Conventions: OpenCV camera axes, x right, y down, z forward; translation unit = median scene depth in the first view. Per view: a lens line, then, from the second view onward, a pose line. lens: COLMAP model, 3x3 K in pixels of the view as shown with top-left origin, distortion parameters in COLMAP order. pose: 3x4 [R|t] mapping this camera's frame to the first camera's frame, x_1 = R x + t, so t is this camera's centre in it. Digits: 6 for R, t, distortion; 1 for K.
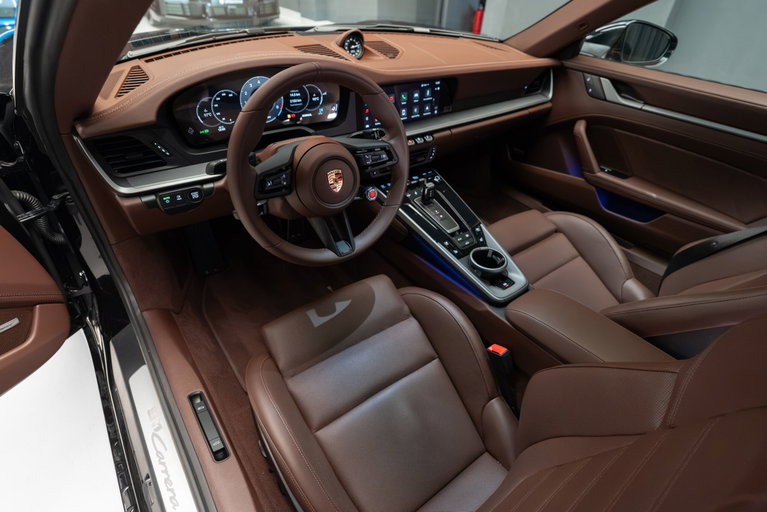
lens RADIAL K [[413.0, 0, 383.5], [0, 413.0, 256.0], [0, 0, 1]] dist [-0.001967, -0.000148]
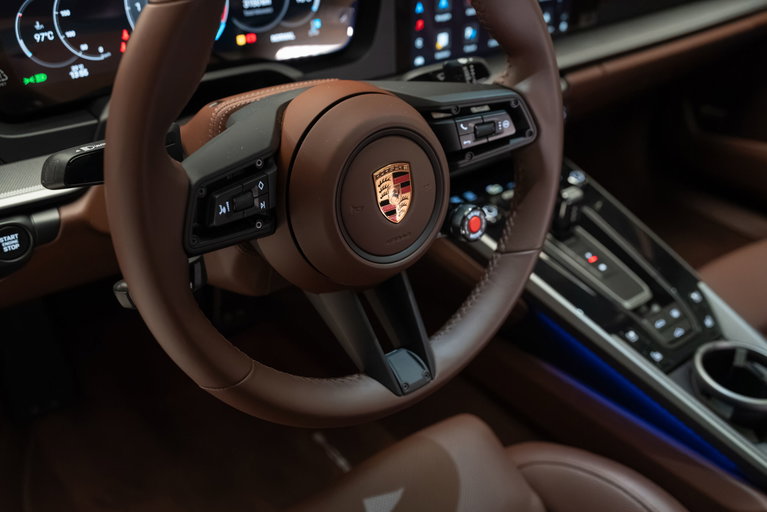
lens RADIAL K [[838.7, 0, 383.5], [0, 838.7, 256.0], [0, 0, 1]] dist [0.009828, 0.012161]
pose [[0.999401, -0.034260, -0.004861, -0.108092], [0.033626, 0.994690, -0.097269, -0.047725], [0.008168, 0.097048, 0.995246, 0.230971]]
